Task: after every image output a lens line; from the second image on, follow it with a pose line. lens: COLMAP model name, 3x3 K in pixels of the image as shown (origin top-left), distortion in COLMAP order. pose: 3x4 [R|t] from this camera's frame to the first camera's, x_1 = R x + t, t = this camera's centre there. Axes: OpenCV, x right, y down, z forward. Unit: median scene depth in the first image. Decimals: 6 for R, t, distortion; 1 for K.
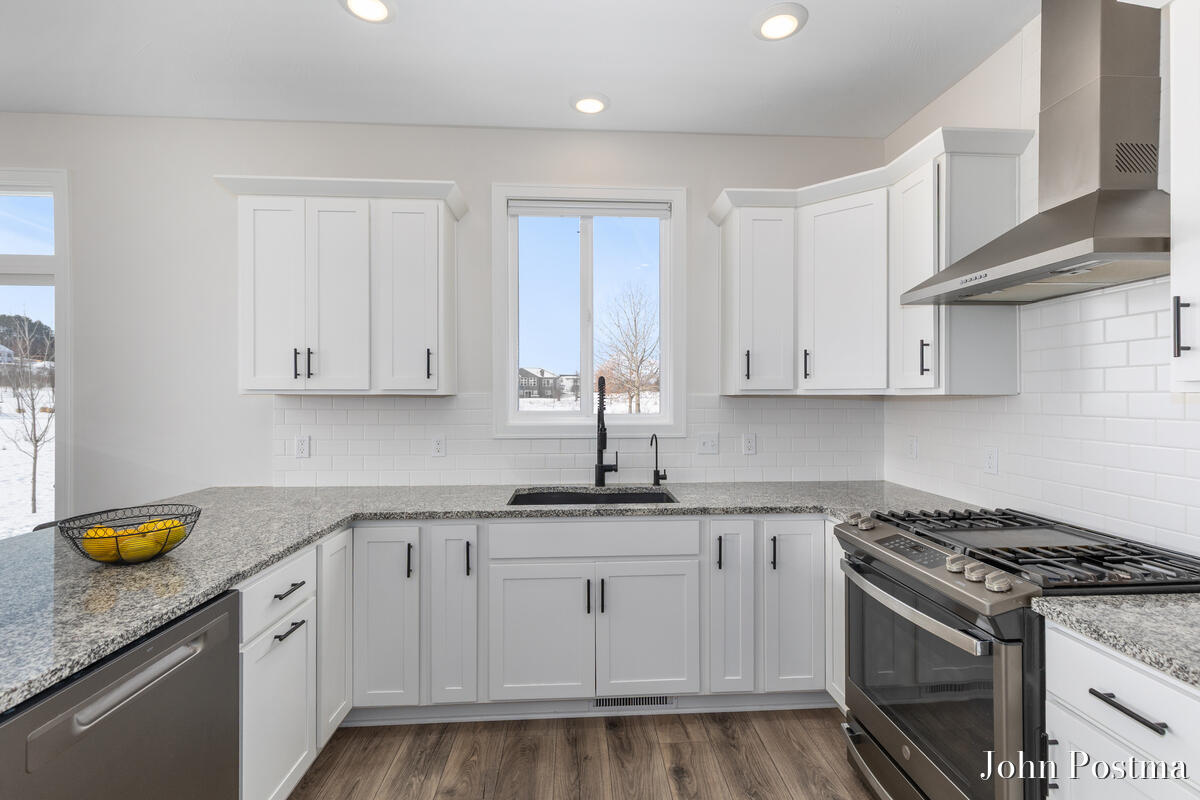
lens RADIAL K [[559.6, 0, 606.4], [0, 559.6, 399.0], [0, 0, 1]] dist [0.005542, 0.000220]
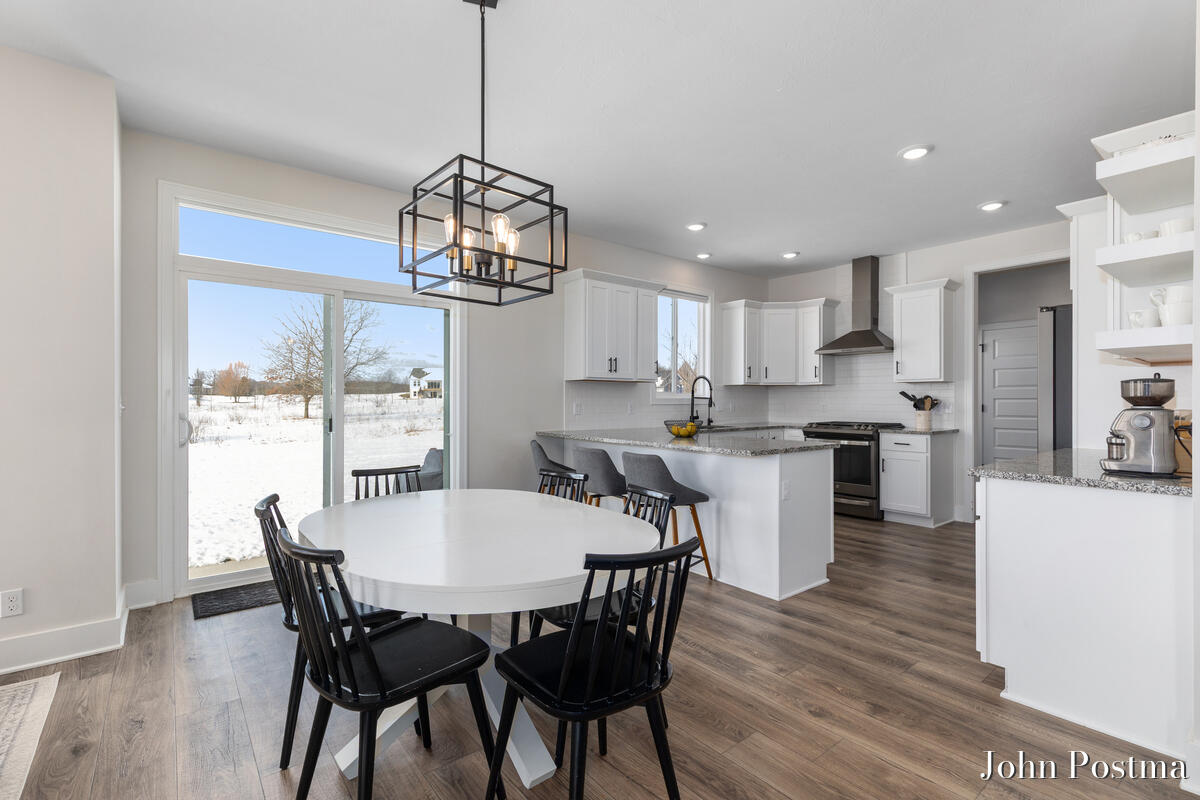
lens RADIAL K [[559.6, 0, 606.4], [0, 559.6, 399.0], [0, 0, 1]] dist [0.005542, 0.000220]
pose [[0.822365, 0.003849, 0.568947, -1.745279], [0.000811, 0.999968, -0.007938, 0.079526], [-0.568959, 0.006990, 0.822336, -0.694289]]
